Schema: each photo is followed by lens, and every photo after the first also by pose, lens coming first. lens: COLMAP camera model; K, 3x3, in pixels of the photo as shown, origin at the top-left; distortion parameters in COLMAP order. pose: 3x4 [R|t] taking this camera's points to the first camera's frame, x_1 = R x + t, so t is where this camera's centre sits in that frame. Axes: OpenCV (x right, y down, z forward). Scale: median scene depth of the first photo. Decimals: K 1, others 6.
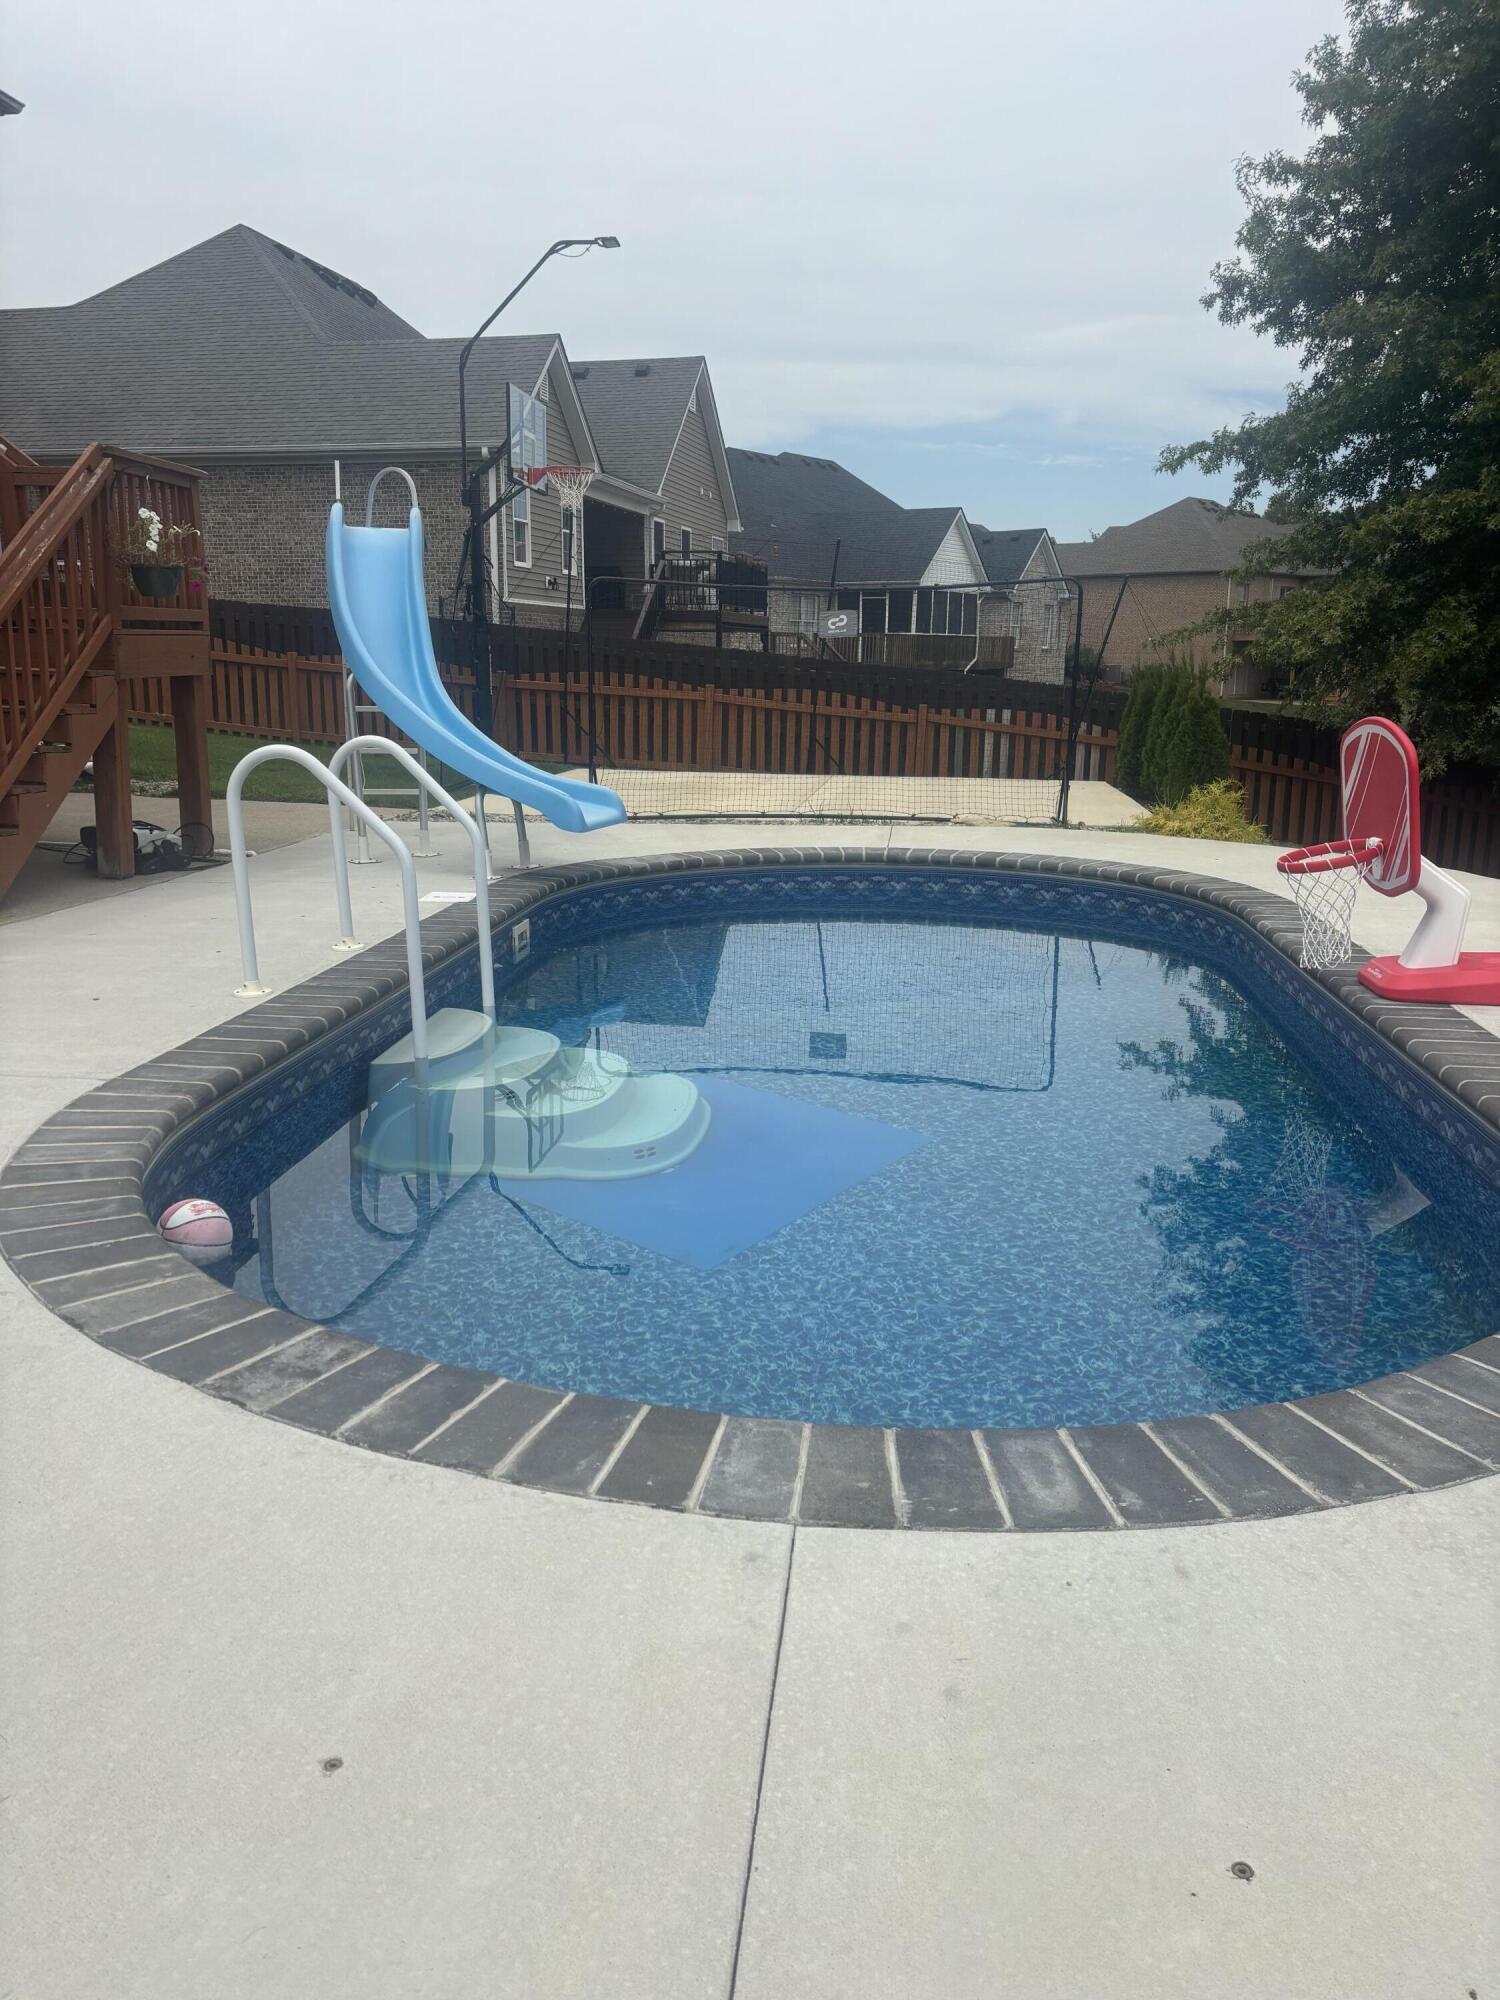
lens RADIAL K [[1528.1, 0, 750.0], [0, 1528.1, 1000.0], [0, 0, 1]] dist [-0.001530, -0.007818]
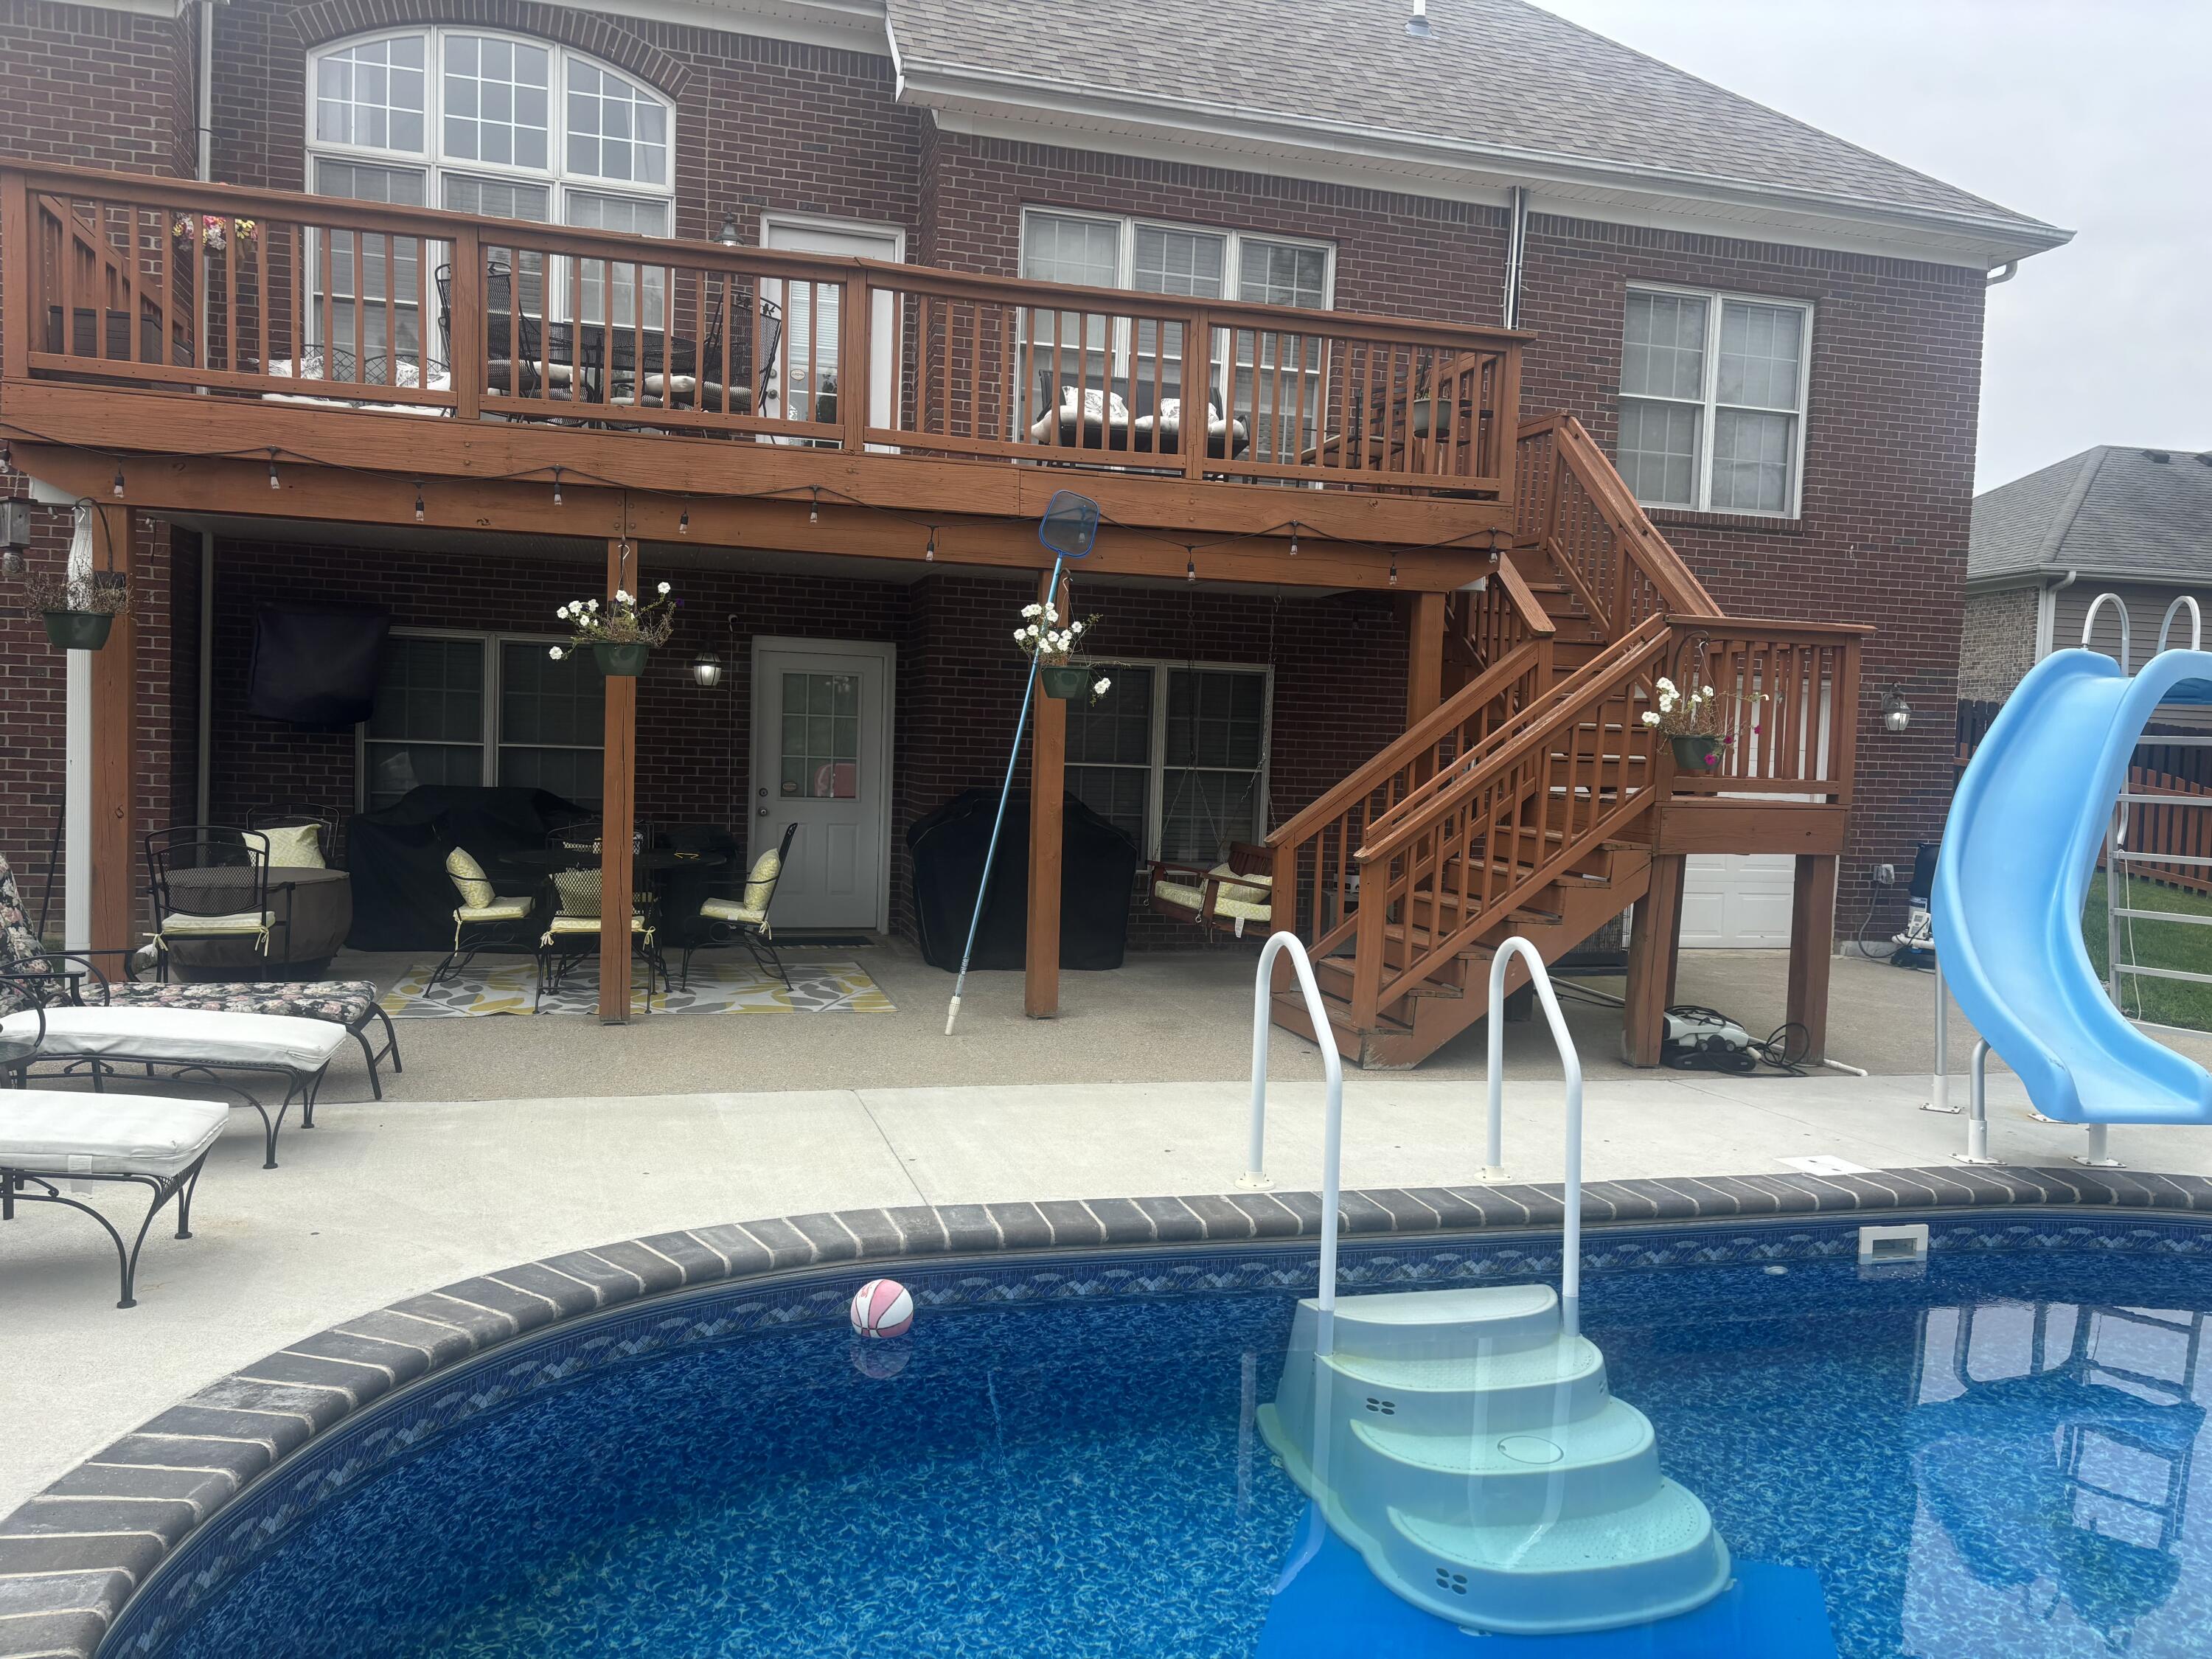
lens RADIAL K [[1655.6, 0, 1106.0], [0, 1655.6, 829.5], [0, 0, 1]] dist [-0.000552, -0.007908]
pose [[0.382218, 0.047321, -0.922860, 0.142787], [-0.235007, 0.970830, -0.047552, -0.036993], [0.893689, 0.235054, 0.382190, 0.118737]]
